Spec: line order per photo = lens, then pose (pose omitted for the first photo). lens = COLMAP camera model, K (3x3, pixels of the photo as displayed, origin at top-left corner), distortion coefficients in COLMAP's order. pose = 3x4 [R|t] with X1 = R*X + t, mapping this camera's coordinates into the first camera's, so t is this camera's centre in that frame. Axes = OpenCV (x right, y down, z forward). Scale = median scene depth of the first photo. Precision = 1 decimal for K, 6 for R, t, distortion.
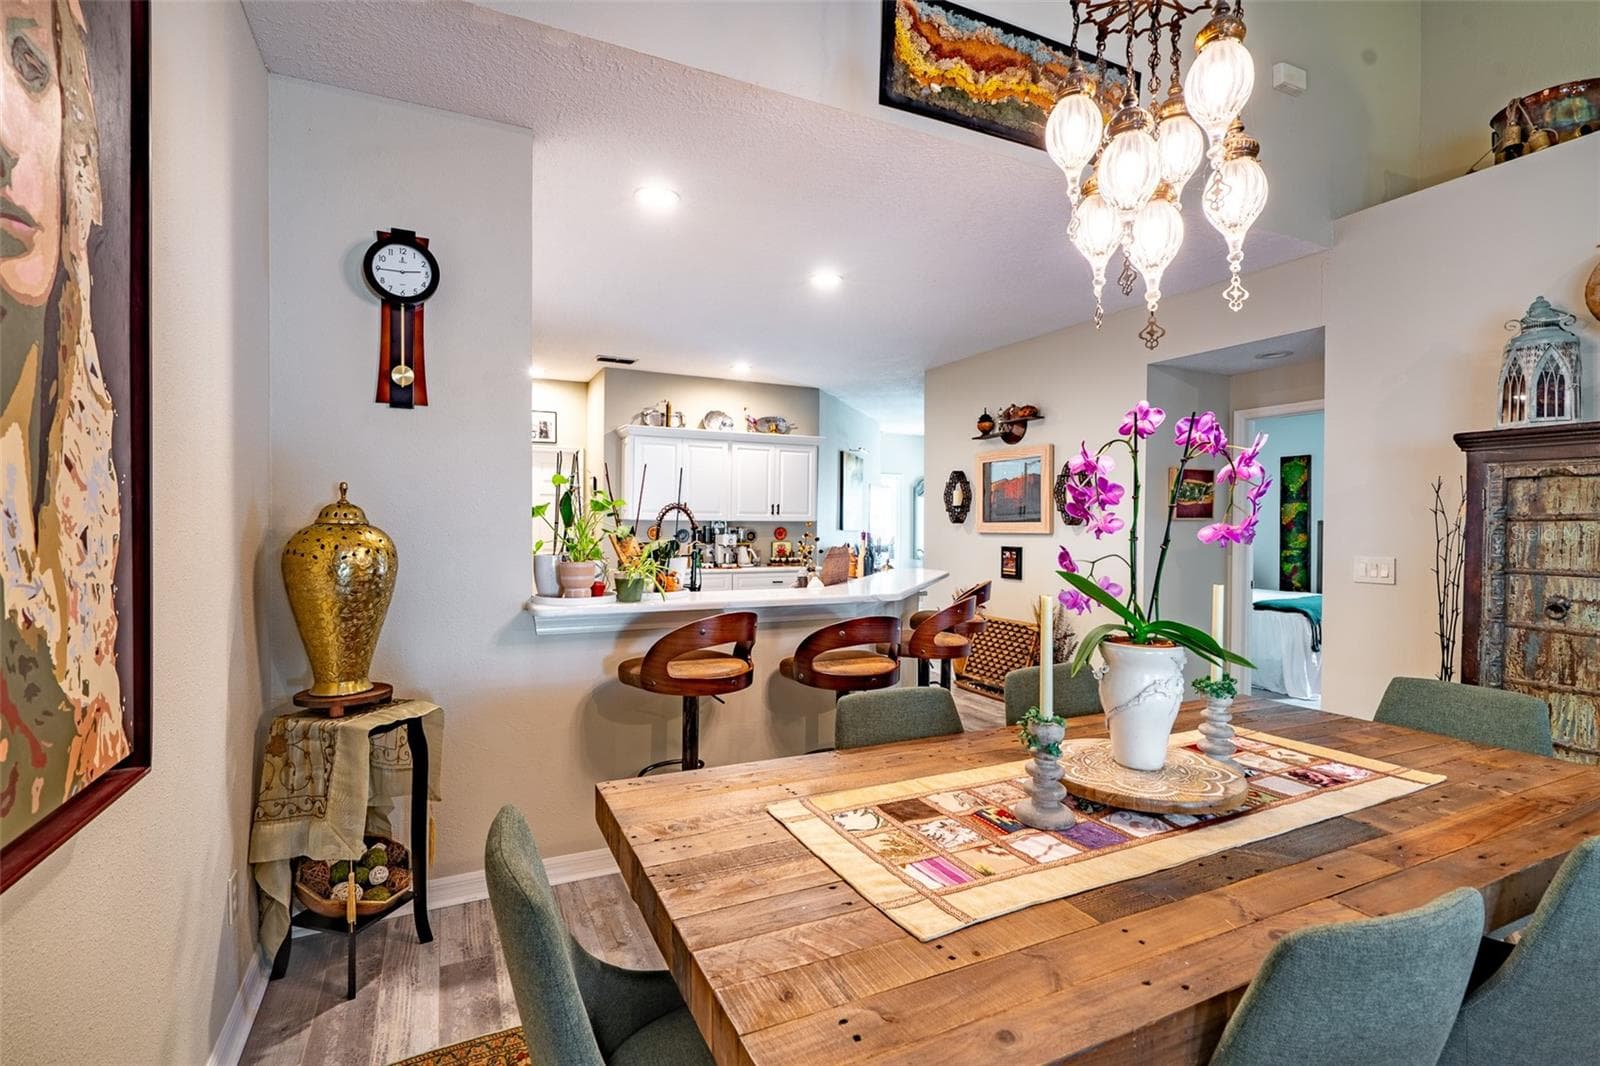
lens RADIAL K [[751.3, 0, 828.3], [0, 751.3, 531.9], [0, 0, 1]] dist [-0.001114, -0.000078]
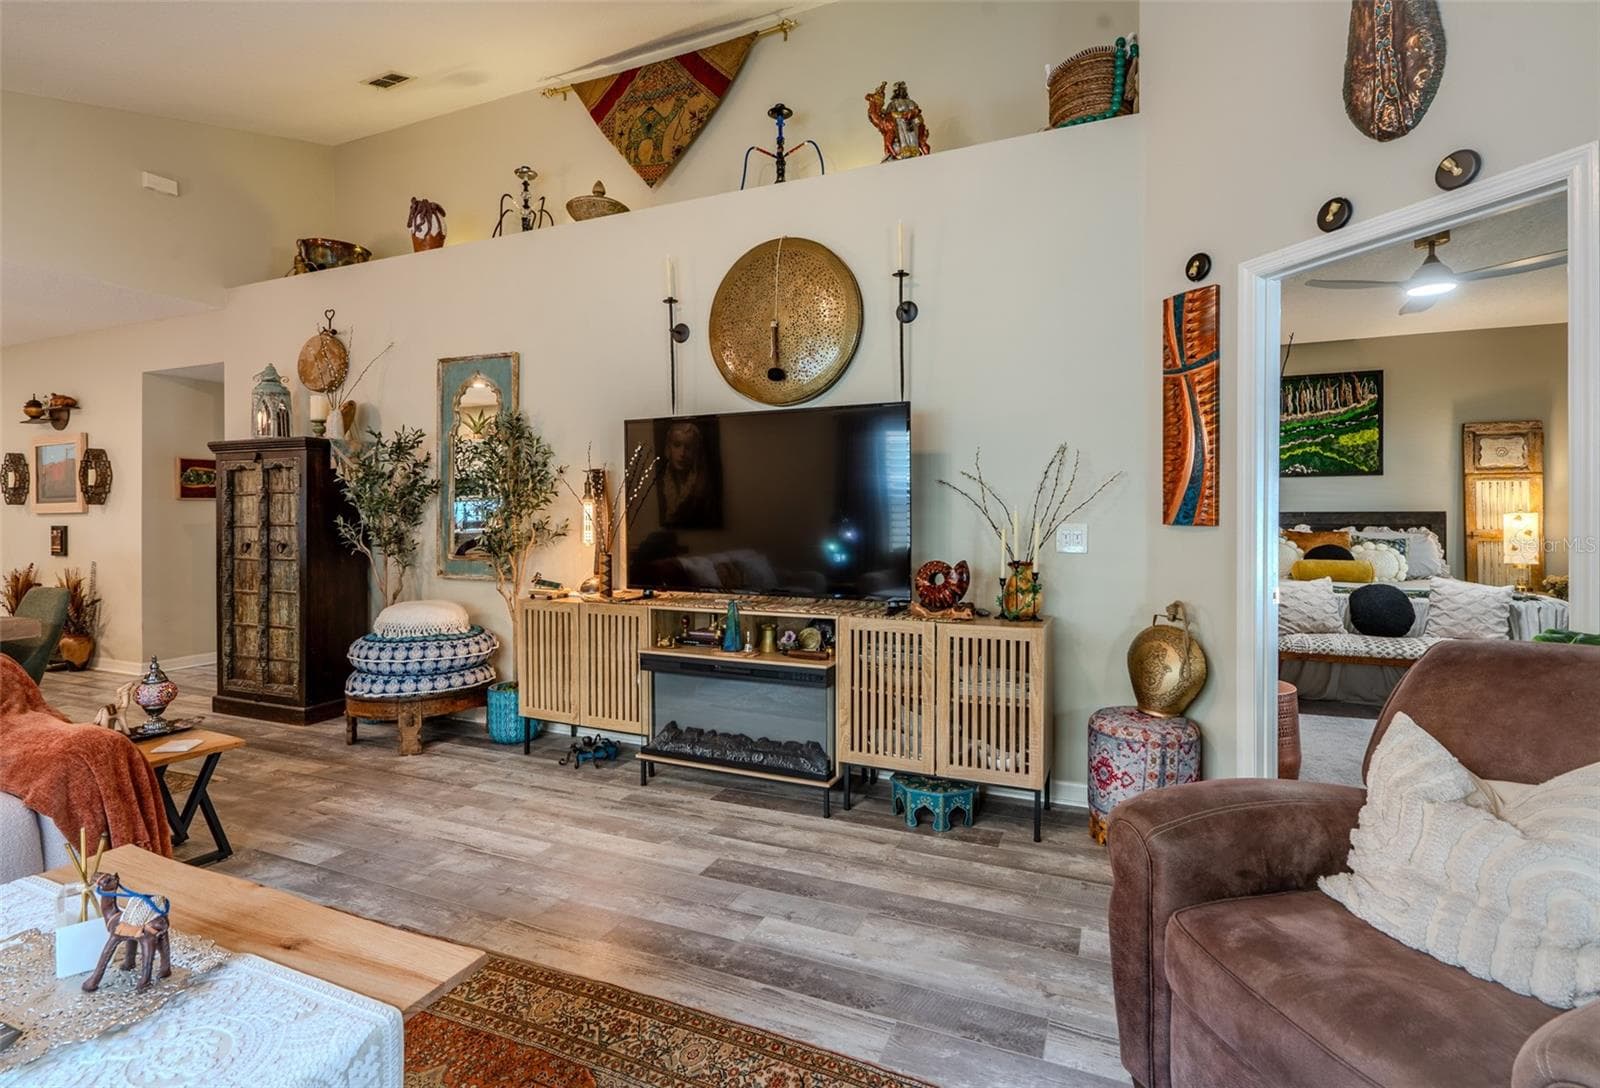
lens RADIAL K [[735.3, 0, 796.8], [0, 735.3, 520.4], [0, 0, 1]] dist [-0.003861, 0.000164]
pose [[0.760750, -0.013798, 0.648899, 0.671118], [0.015412, 0.999876, 0.003194, 0.046067], [-0.648862, 0.007571, 0.760868, -0.881328]]
